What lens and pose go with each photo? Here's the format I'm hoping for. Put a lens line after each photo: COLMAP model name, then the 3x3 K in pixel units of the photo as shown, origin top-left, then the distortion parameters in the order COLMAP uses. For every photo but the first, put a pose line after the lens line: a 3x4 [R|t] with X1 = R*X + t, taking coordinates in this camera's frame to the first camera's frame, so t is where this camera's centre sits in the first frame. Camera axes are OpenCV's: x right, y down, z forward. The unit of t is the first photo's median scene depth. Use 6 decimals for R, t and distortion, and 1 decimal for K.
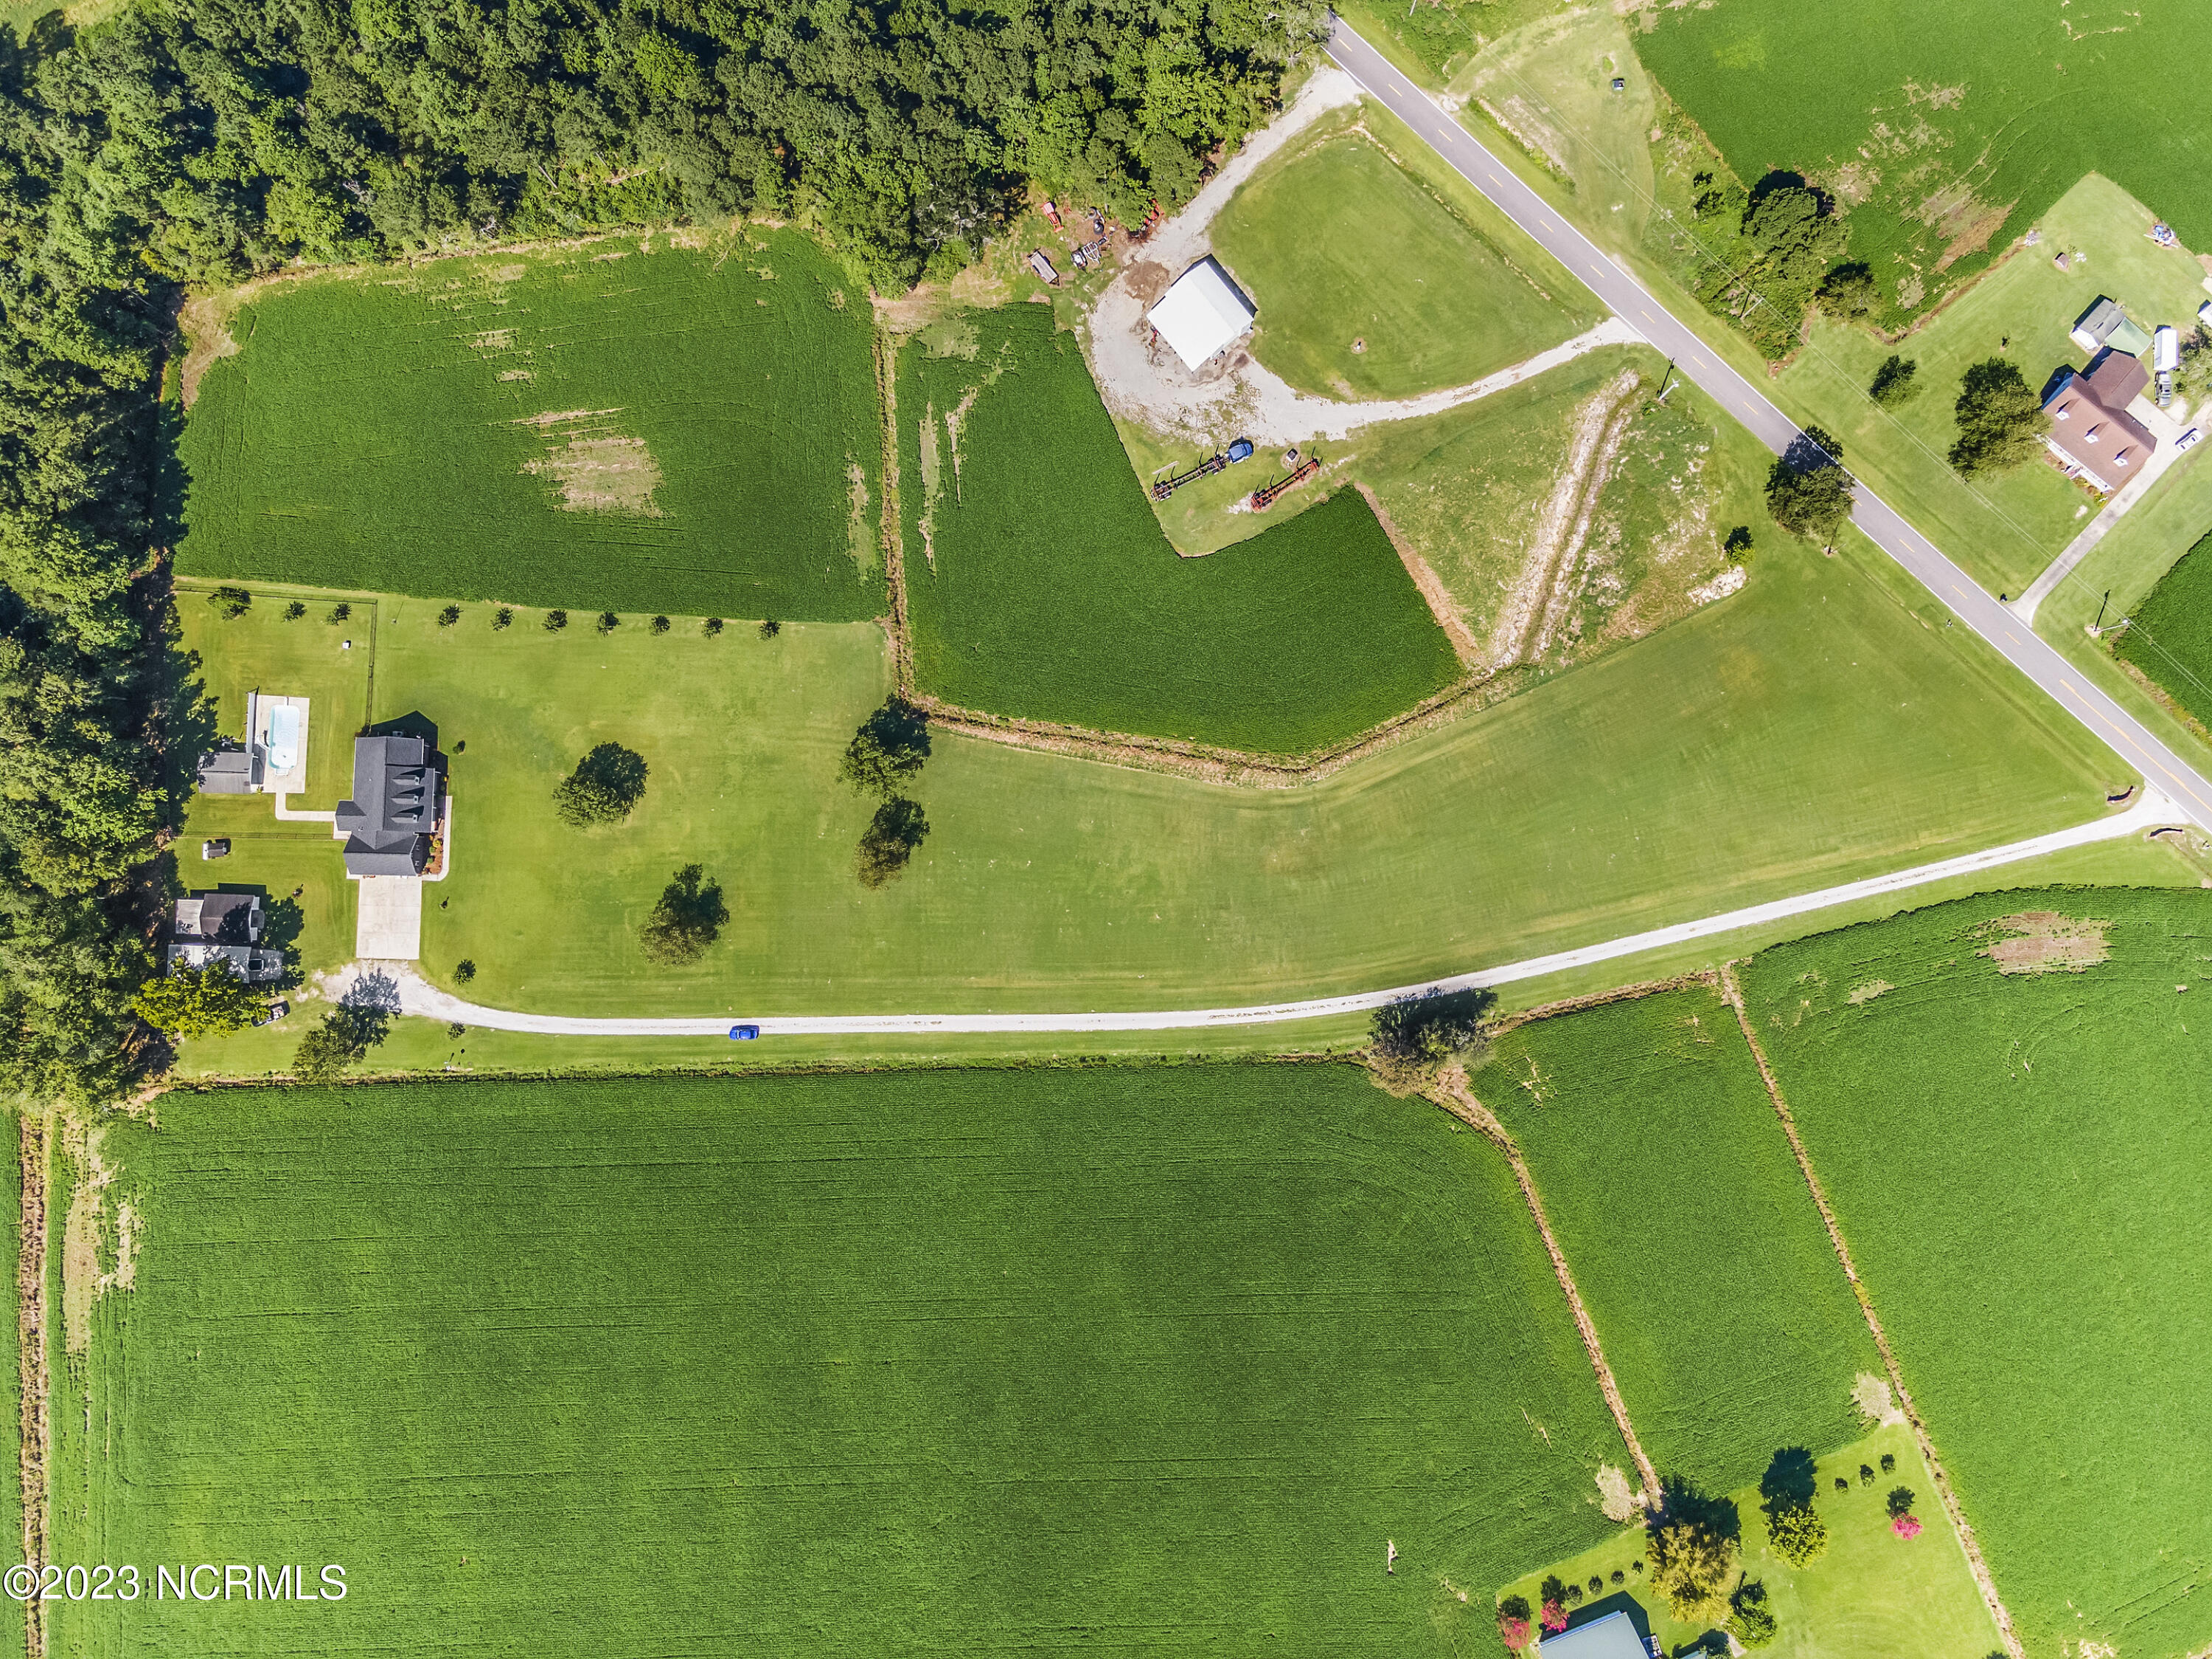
lens RADIAL K [[1610.5, 0, 1112.5], [0, 1610.5, 829.4], [0, 0, 1]] dist [0.041240, 0.002082]
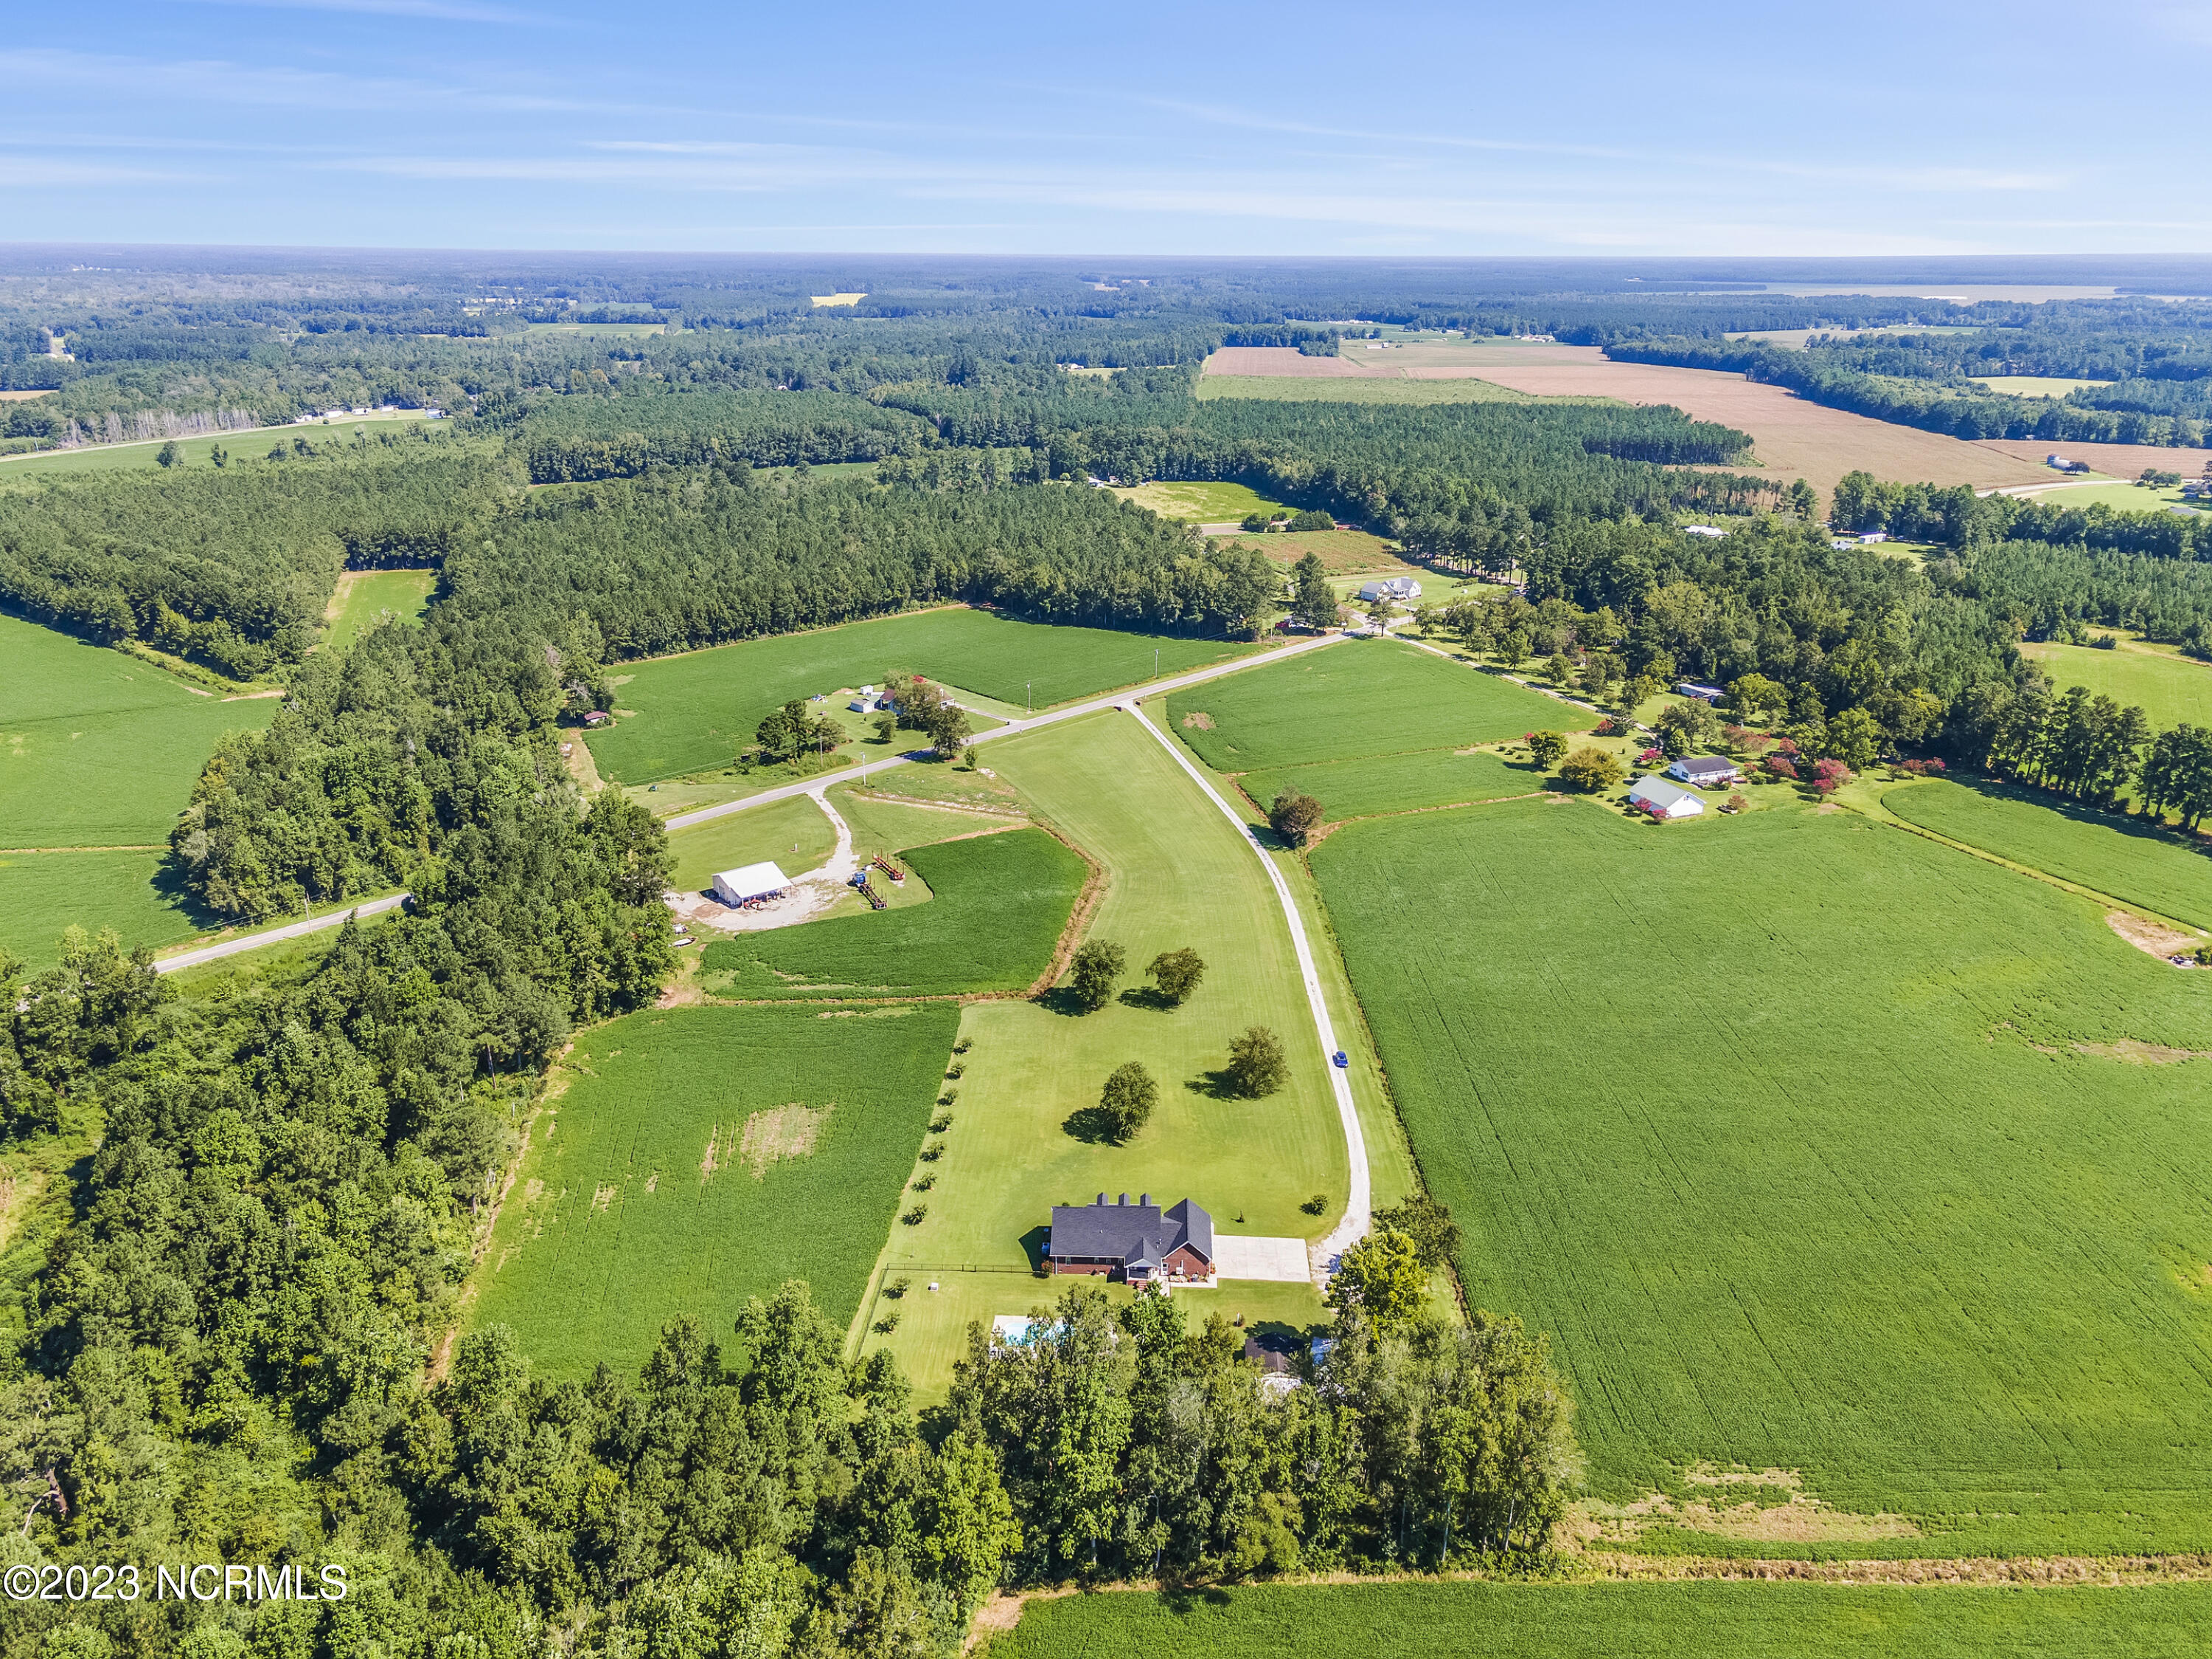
lens RADIAL K [[1610.5, 0, 1112.5], [0, 1610.5, 829.4], [0, 0, 1]] dist [0.041240, 0.002082]
pose [[0.004673, -0.350536, 0.936538, -1.160165], [0.998378, 0.054778, 0.015521, -0.048559], [-0.056742, 0.934946, 0.350223, 0.491884]]
